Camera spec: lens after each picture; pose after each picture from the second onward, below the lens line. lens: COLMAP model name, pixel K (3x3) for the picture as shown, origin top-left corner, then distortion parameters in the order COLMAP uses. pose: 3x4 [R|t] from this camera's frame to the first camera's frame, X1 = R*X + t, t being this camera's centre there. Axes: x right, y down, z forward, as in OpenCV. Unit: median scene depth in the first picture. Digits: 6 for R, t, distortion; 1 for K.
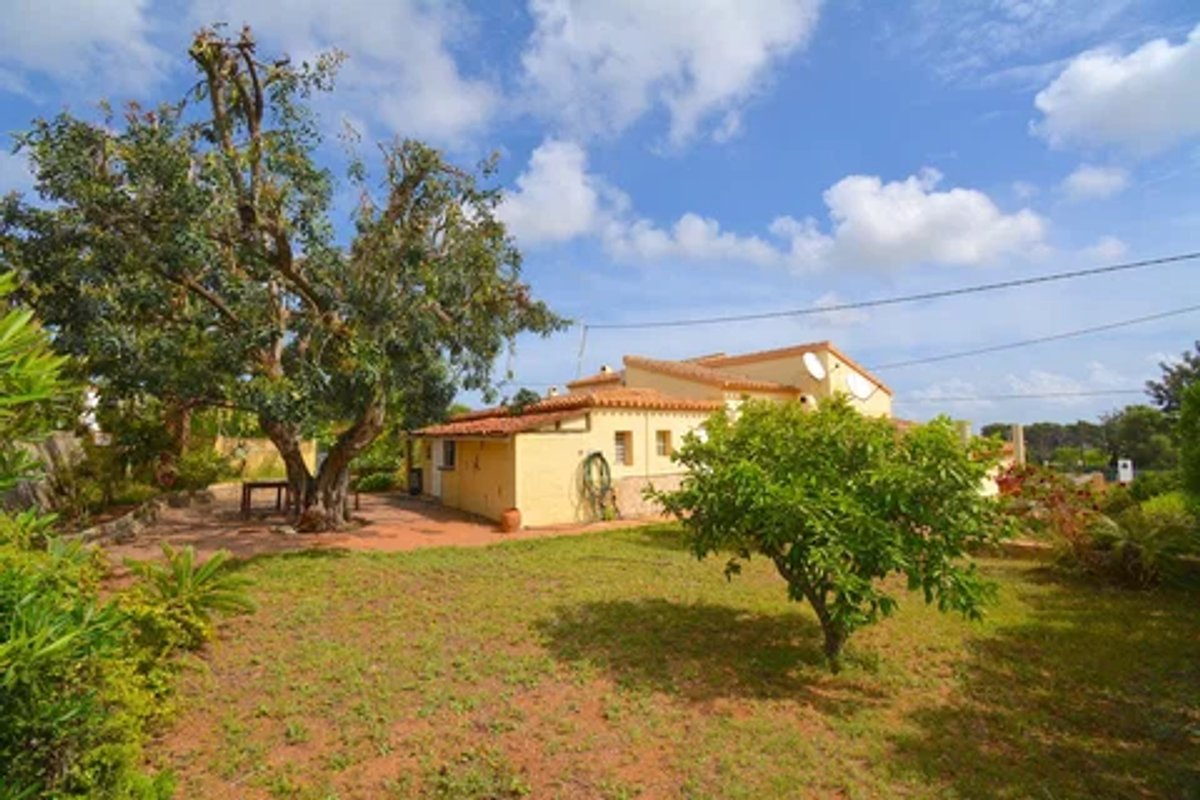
lens RADIAL K [[526.3, 0, 605.2], [0, 526.3, 395.4], [0, 0, 1]] dist [0.001953, -0.015100]
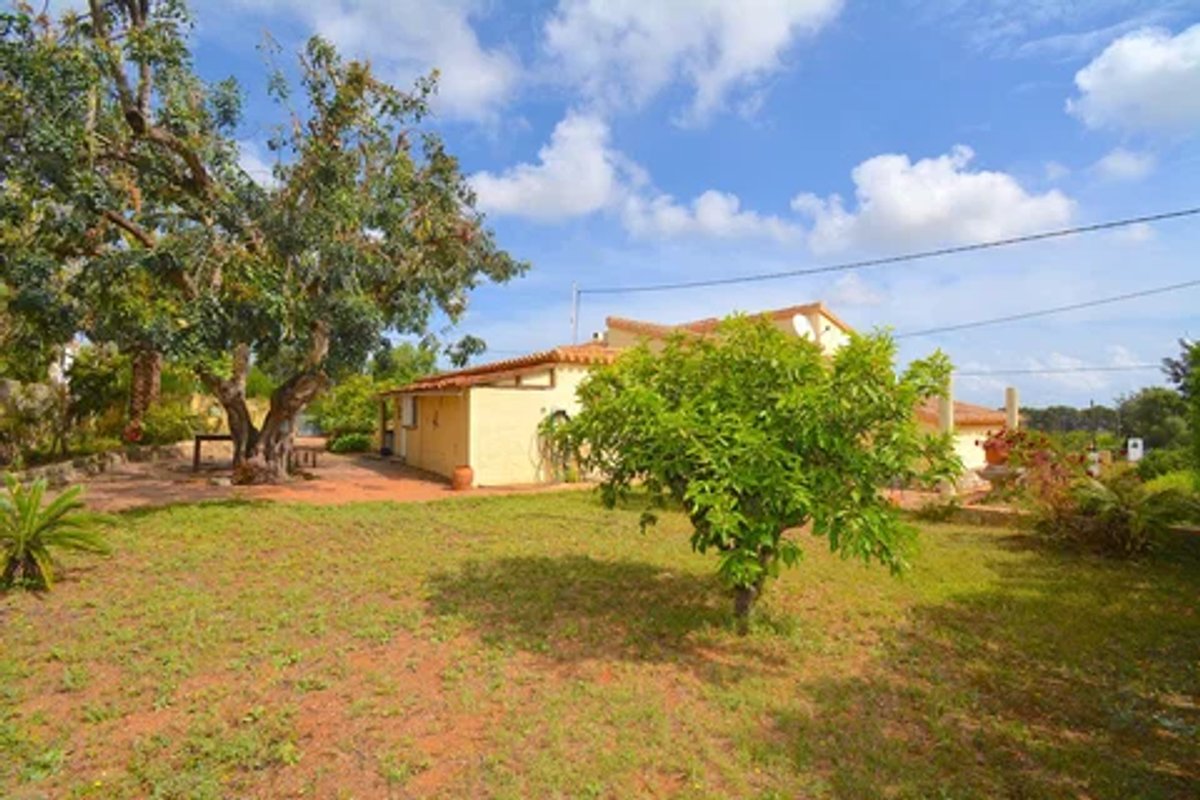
lens RADIAL K [[526.3, 0, 607.7], [0, 526.3, 397.6], [0, 0, 1]] dist [0.001953, -0.015100]
pose [[0.999679, 0.018764, -0.017035, 0.157154], [-0.017922, 0.998673, 0.048282, 0.071386], [0.017919, -0.047961, 0.998688, 0.110833]]
